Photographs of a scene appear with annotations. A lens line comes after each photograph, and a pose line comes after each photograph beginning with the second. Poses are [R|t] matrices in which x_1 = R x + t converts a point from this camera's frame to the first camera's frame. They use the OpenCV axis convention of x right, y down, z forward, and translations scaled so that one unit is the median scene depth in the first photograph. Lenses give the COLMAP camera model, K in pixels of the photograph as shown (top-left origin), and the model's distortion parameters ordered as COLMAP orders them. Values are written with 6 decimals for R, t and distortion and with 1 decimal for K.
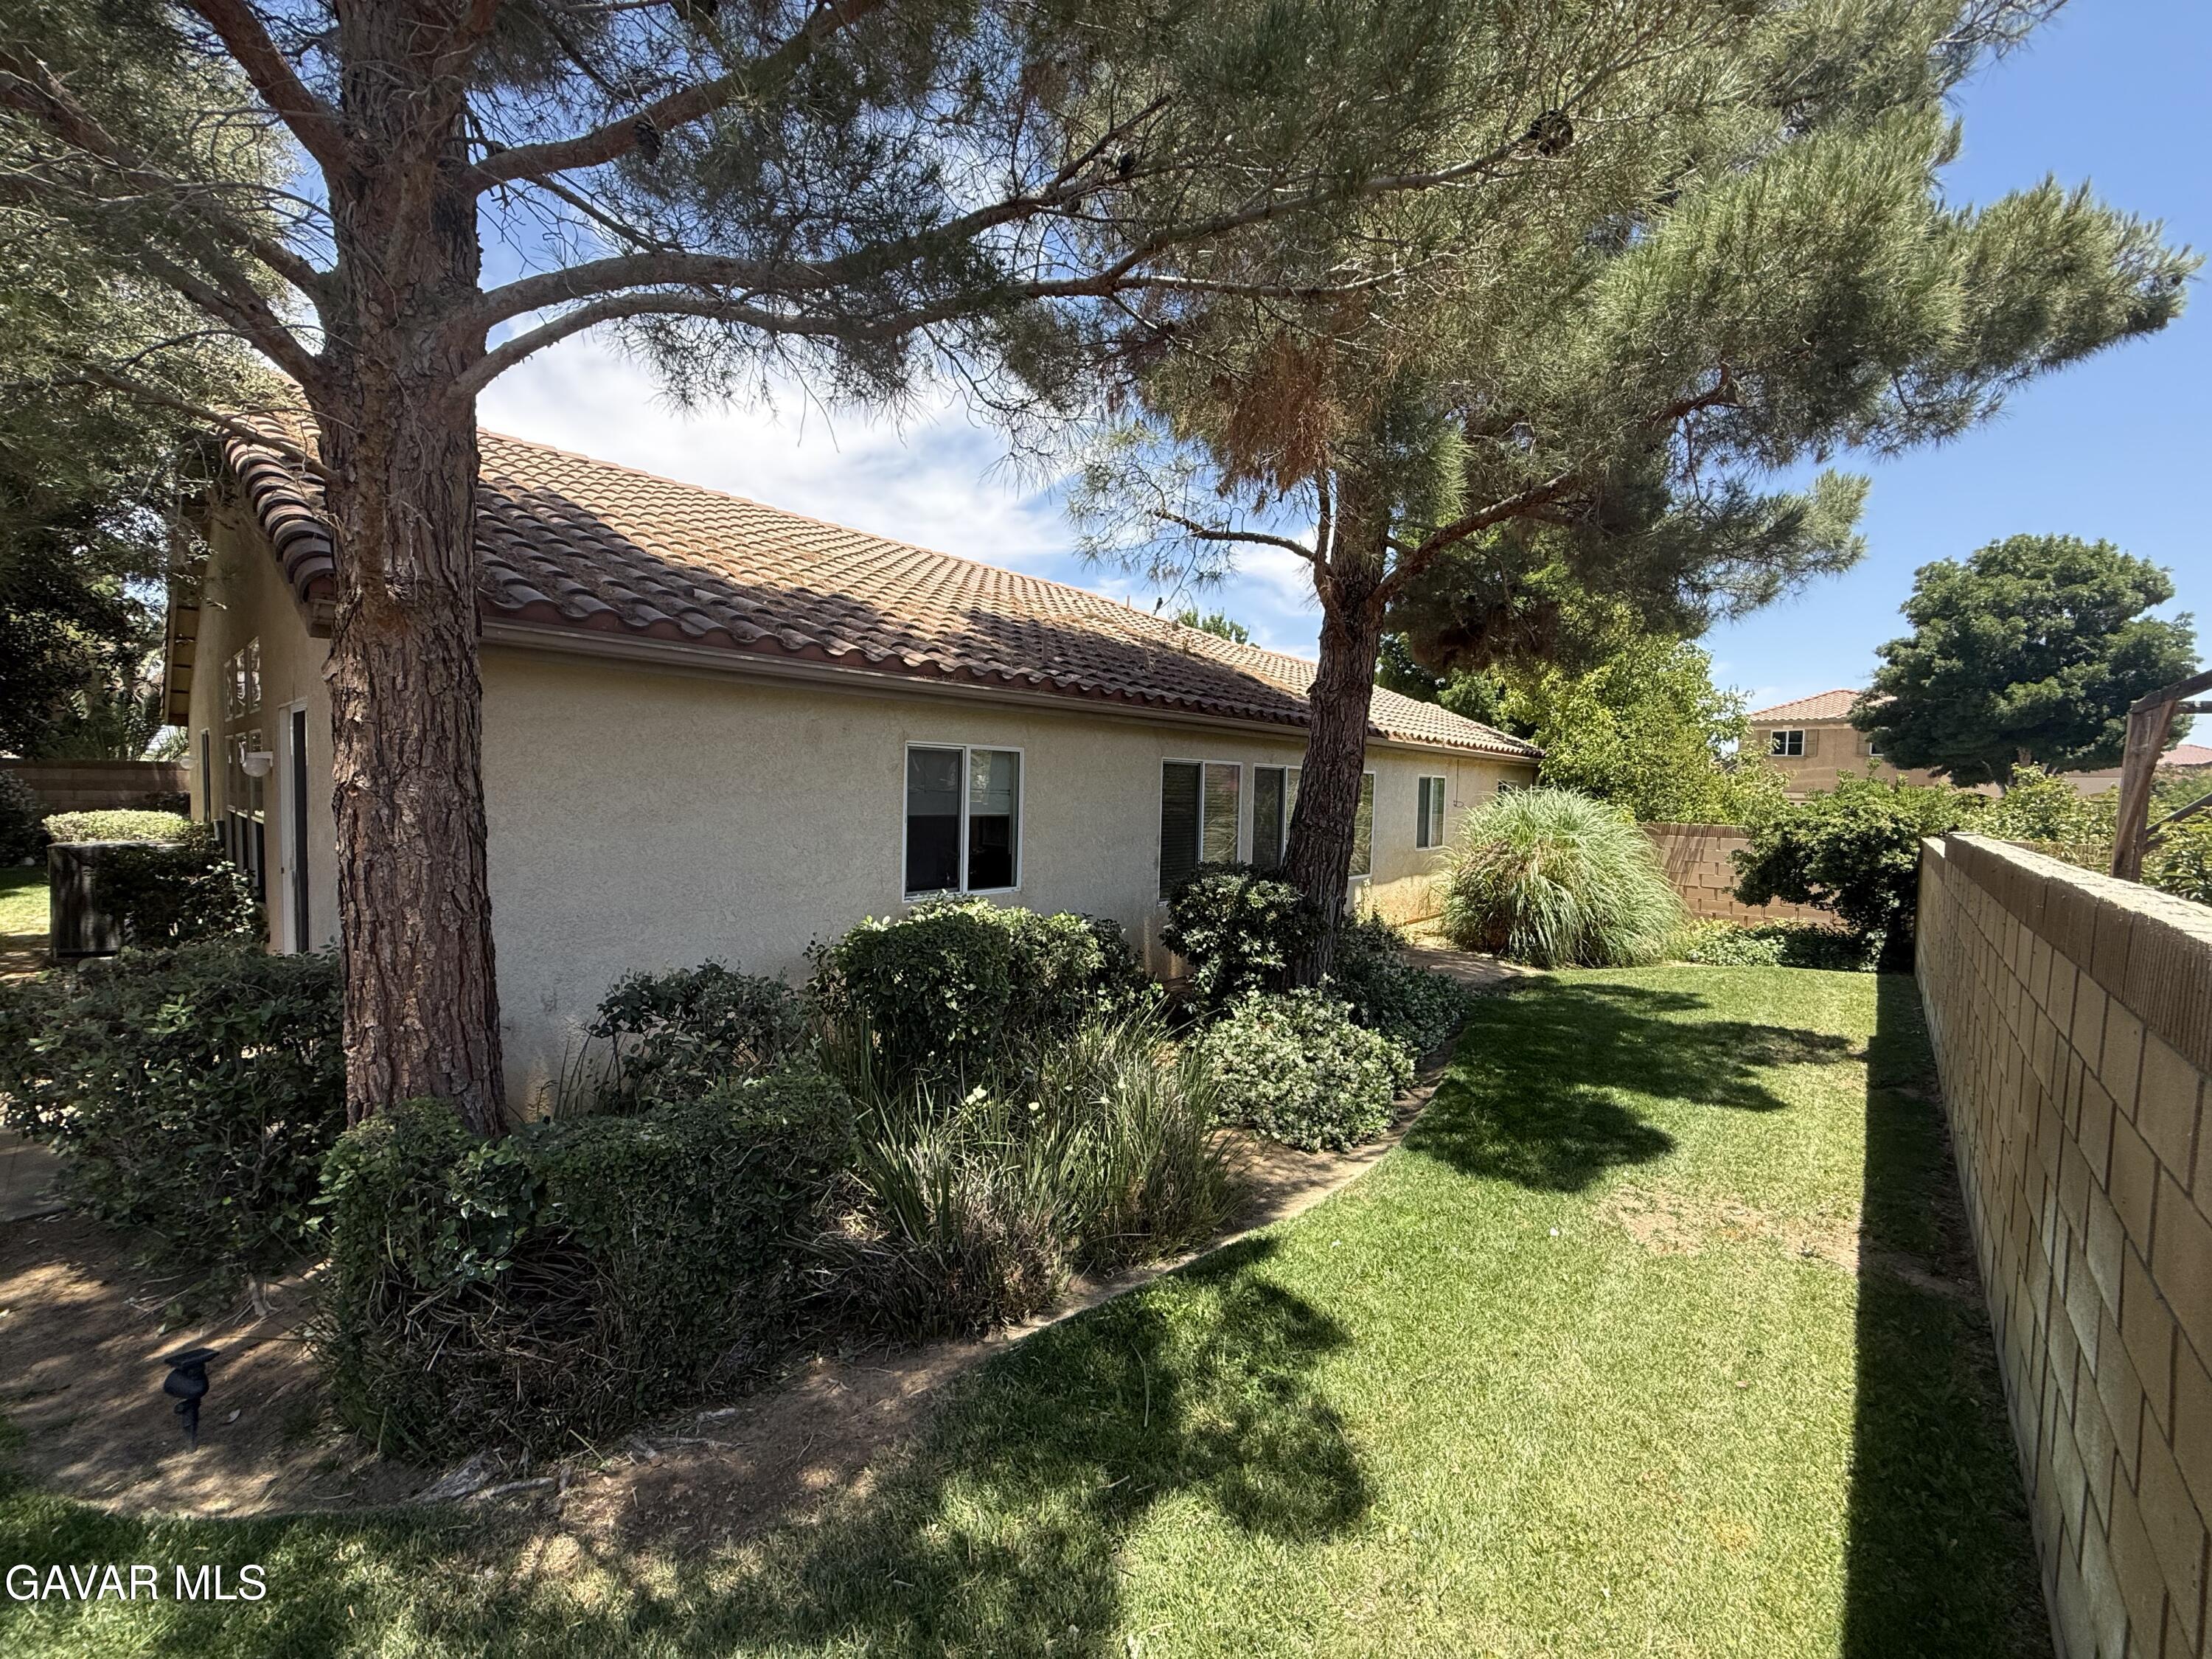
lens RADIAL K [[873.4, 0, 1106.0], [0, 873.4, 829.5], [0, 0, 1]] dist [0.001090, -0.000121]
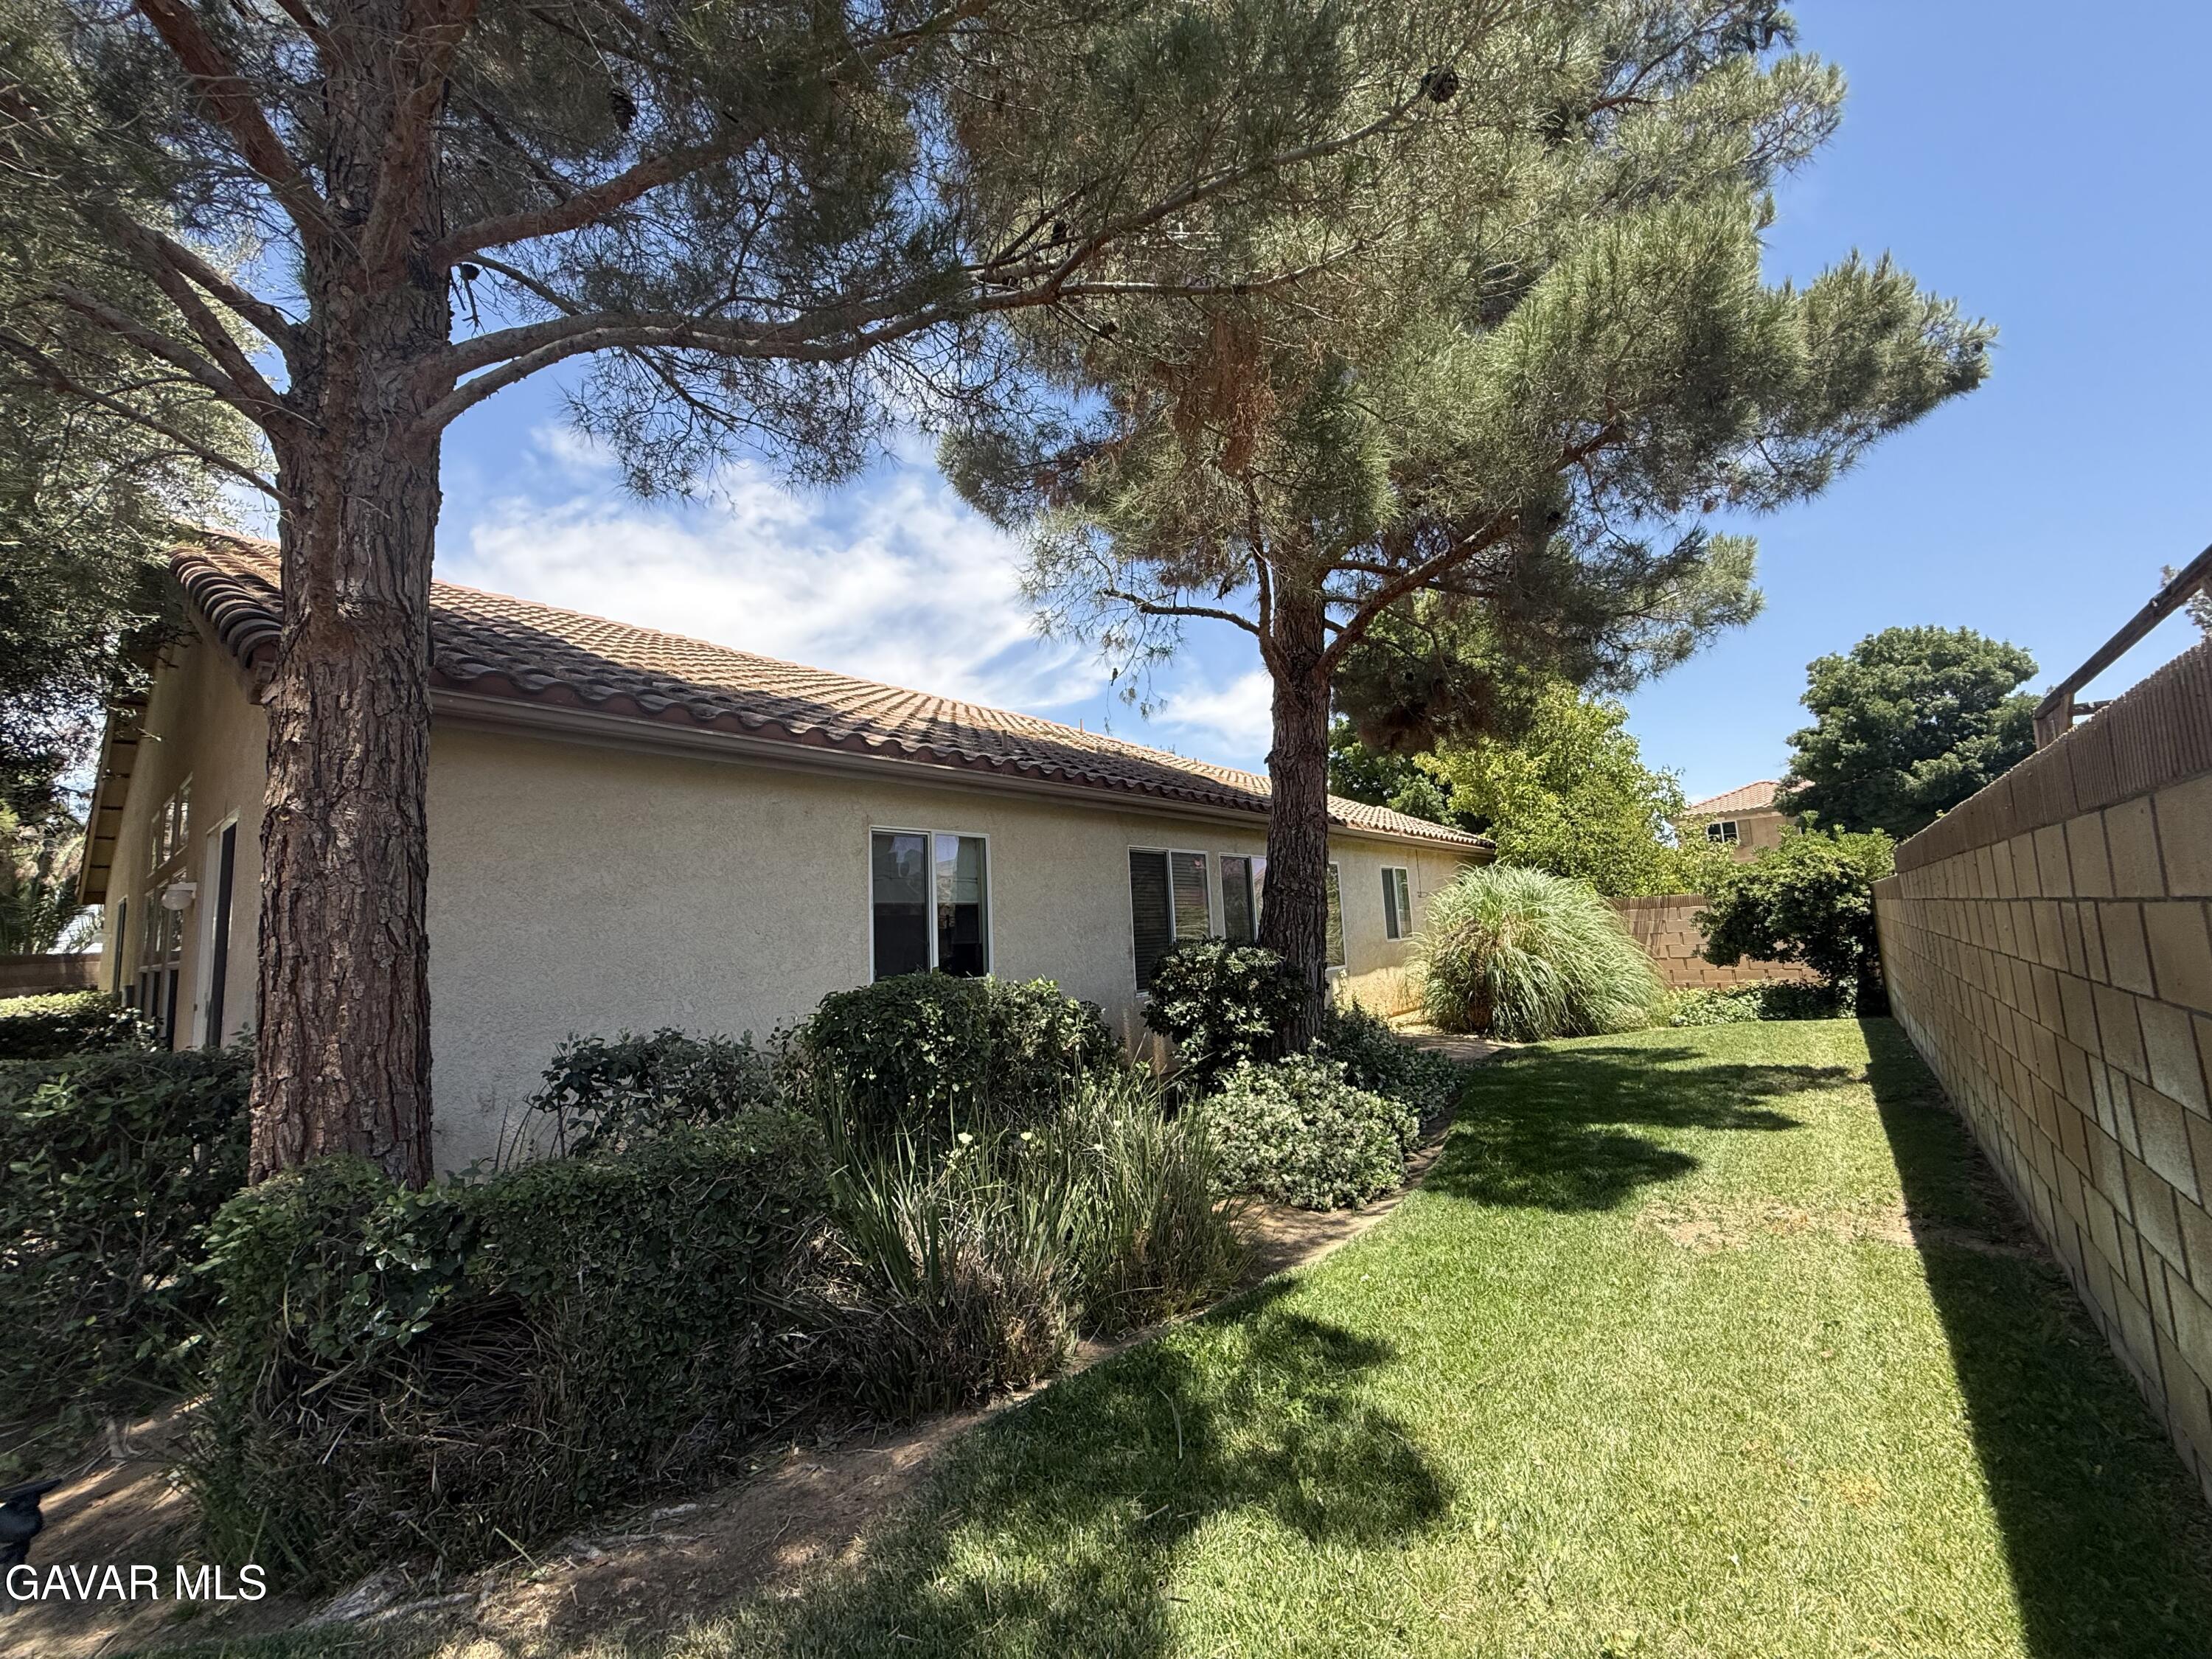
lens RADIAL K [[873.8, 0, 1106.0], [0, 873.8, 829.5], [0, 0, 1]] dist [-0.000055, 0.000701]
pose [[0.996456, -0.068288, 0.049115, -0.018024], [0.075545, 0.983307, -0.165528, 0.132541], [-0.036992, 0.168652, 0.984981, 0.028364]]
